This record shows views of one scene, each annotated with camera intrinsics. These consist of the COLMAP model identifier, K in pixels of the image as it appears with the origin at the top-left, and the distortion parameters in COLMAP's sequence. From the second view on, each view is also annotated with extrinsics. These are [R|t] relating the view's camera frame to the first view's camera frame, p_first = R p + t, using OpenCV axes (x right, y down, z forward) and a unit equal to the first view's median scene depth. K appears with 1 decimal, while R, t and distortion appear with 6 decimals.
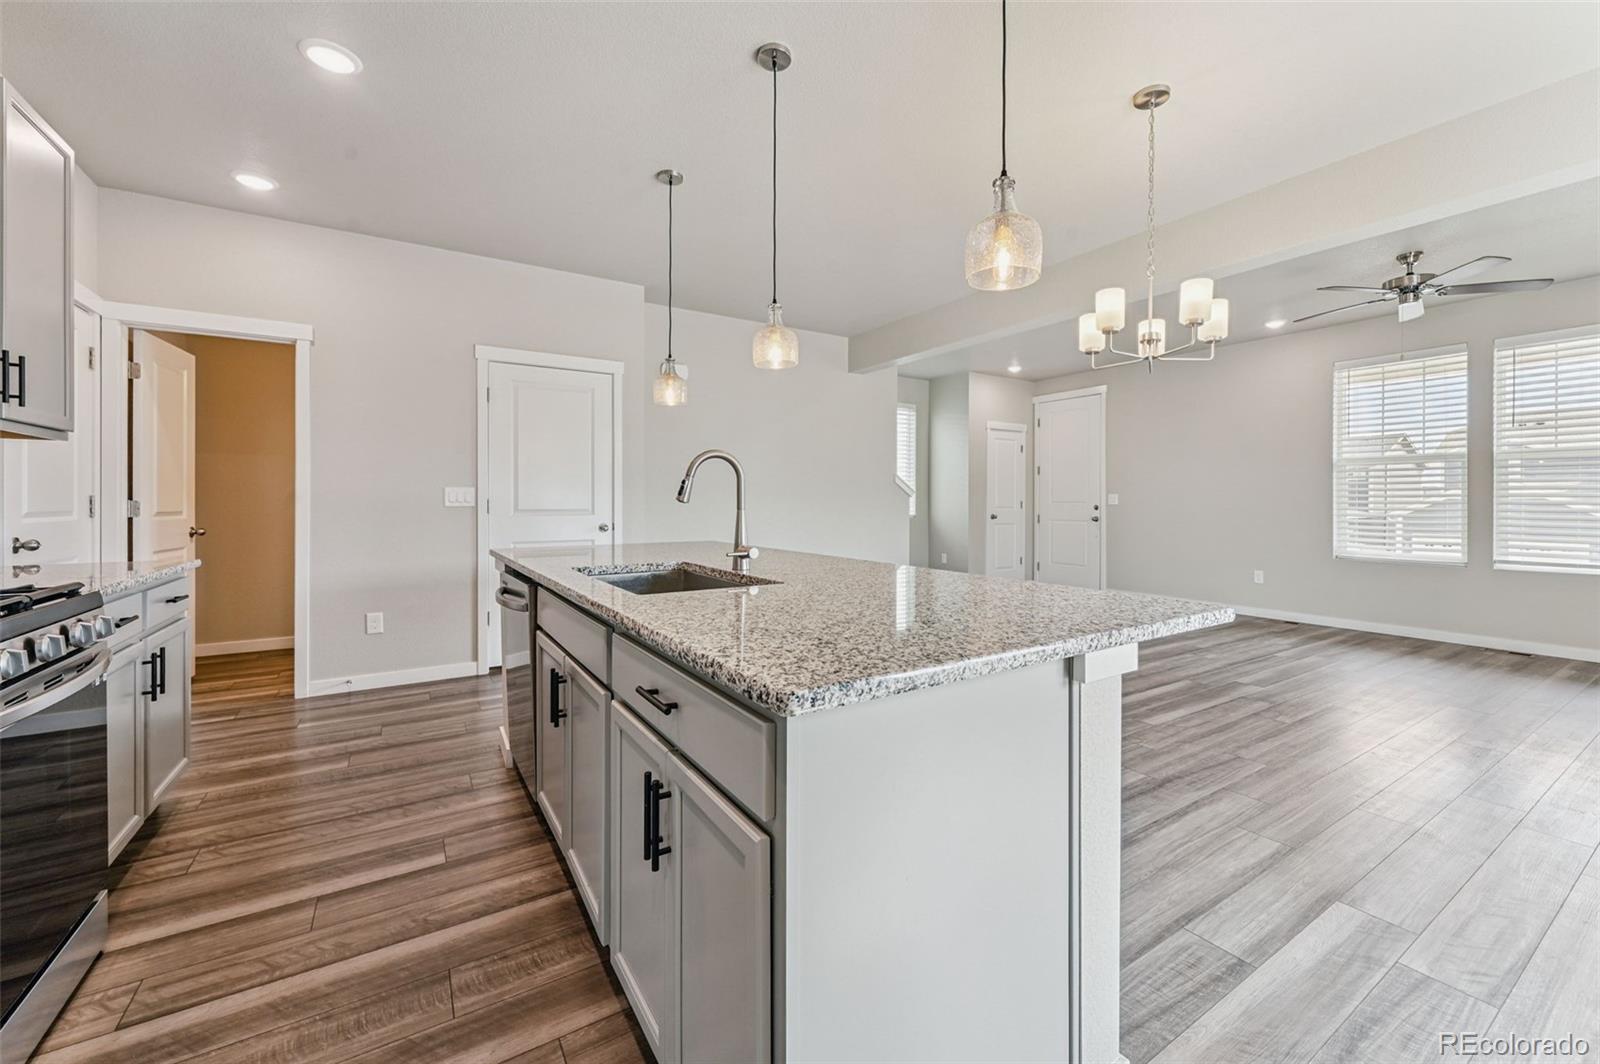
lens RADIAL K [[645.4, 0, 818.9], [0, 645.4, 501.5], [0, 0, 1]] dist [0.000412, 0.000191]
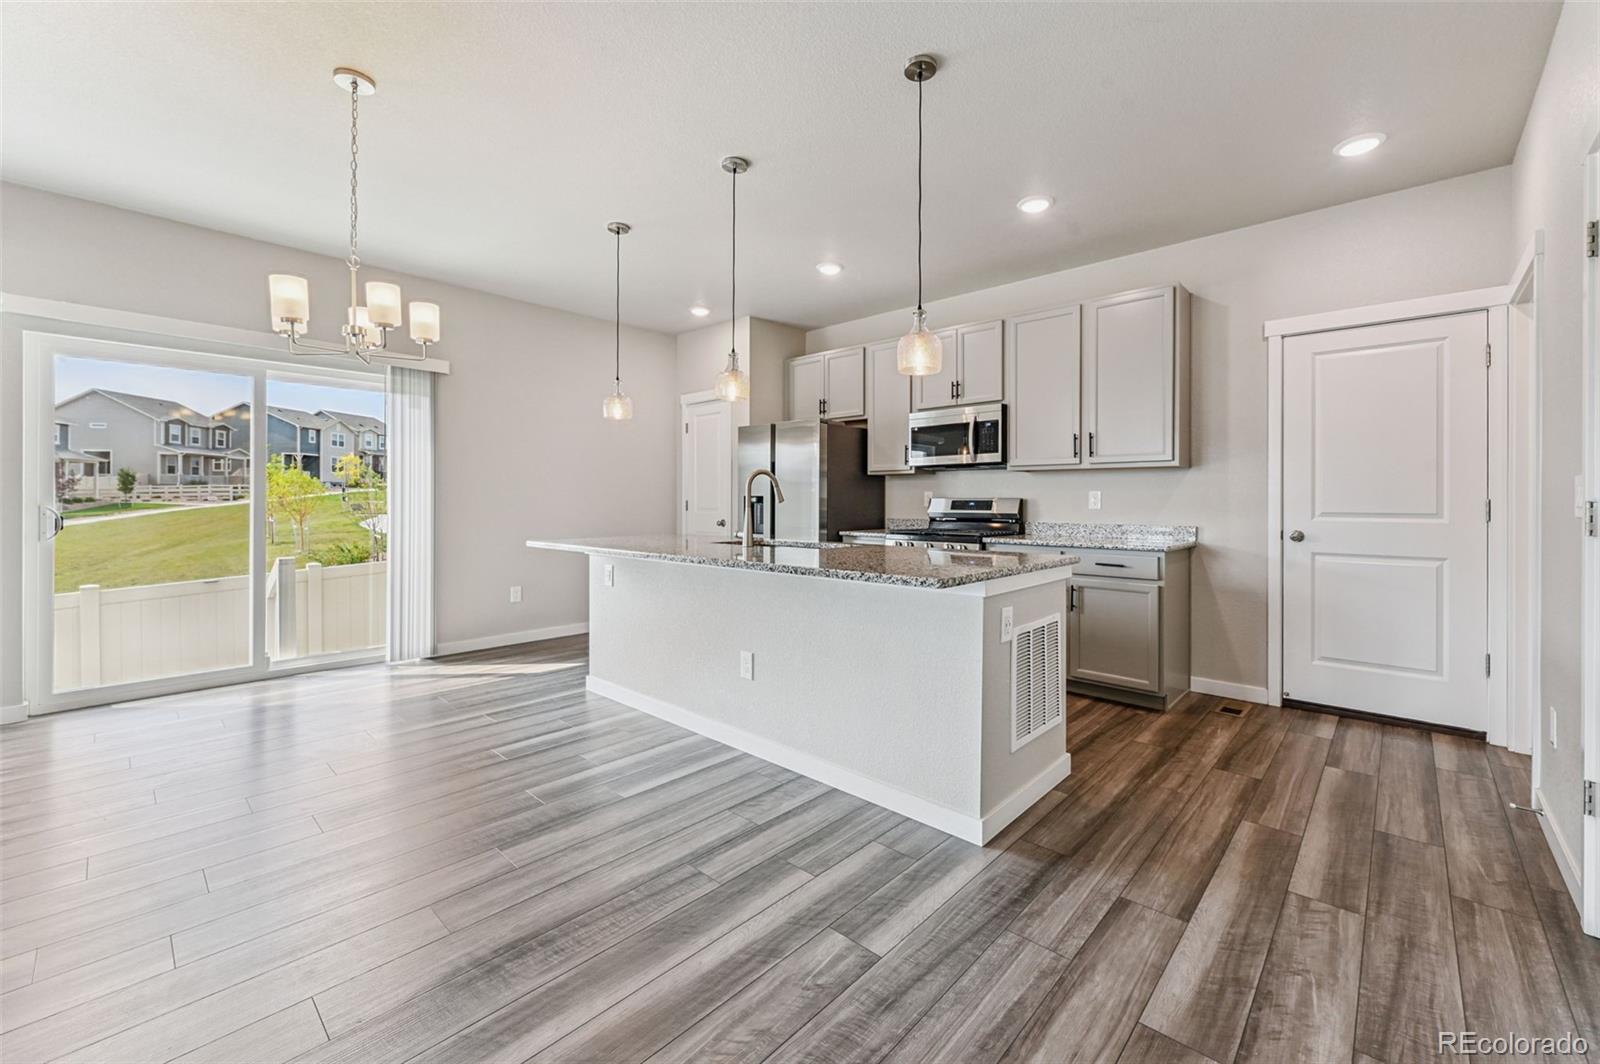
lens RADIAL K [[645.4, 0, 818.9], [0, 645.4, 501.5], [0, 0, 1]] dist [0.000412, 0.000191]
pose [[-0.968792, -0.005220, -0.247820, 0.113898], [-0.005448, 0.999985, 0.000236, -0.002167], [0.247815, 0.001579, -0.968806, 2.821073]]
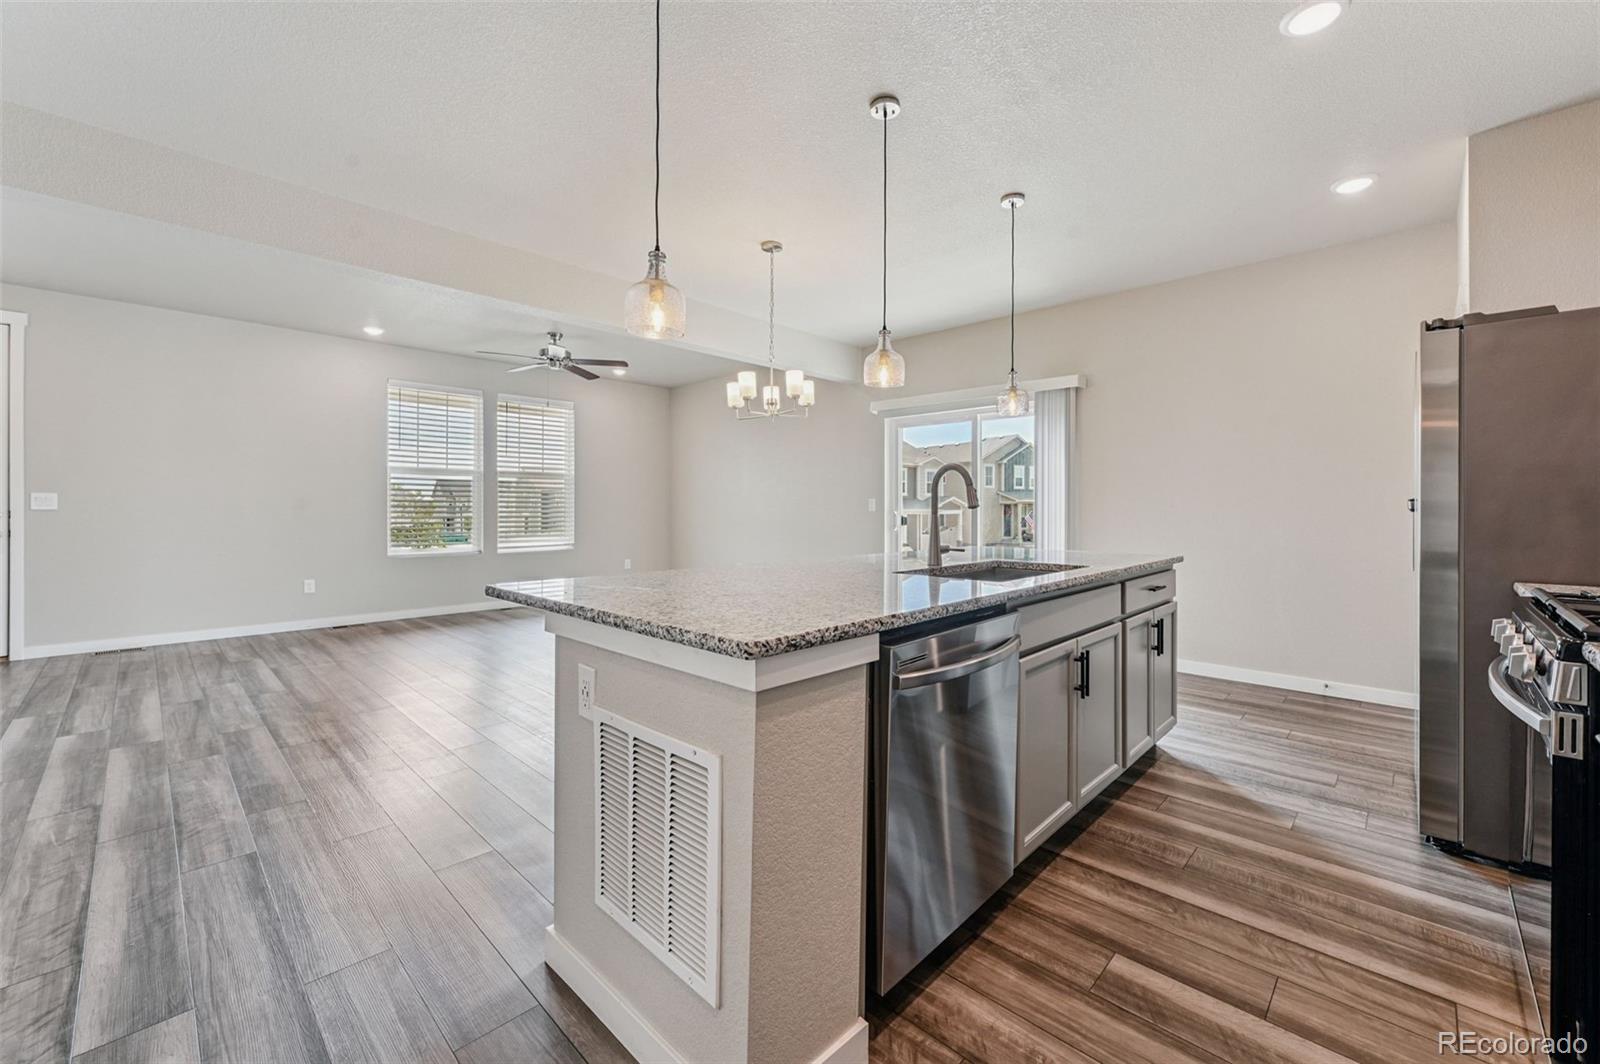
lens RADIAL K [[645.4, 0, 818.9], [0, 645.4, 501.5], [0, 0, 1]] dist [0.000412, 0.000191]
pose [[-0.239457, 0.006595, 0.970884, -1.361739], [-0.003052, 0.999967, -0.007545, -0.006108], [-0.970902, -0.004770, -0.239429, 1.656203]]
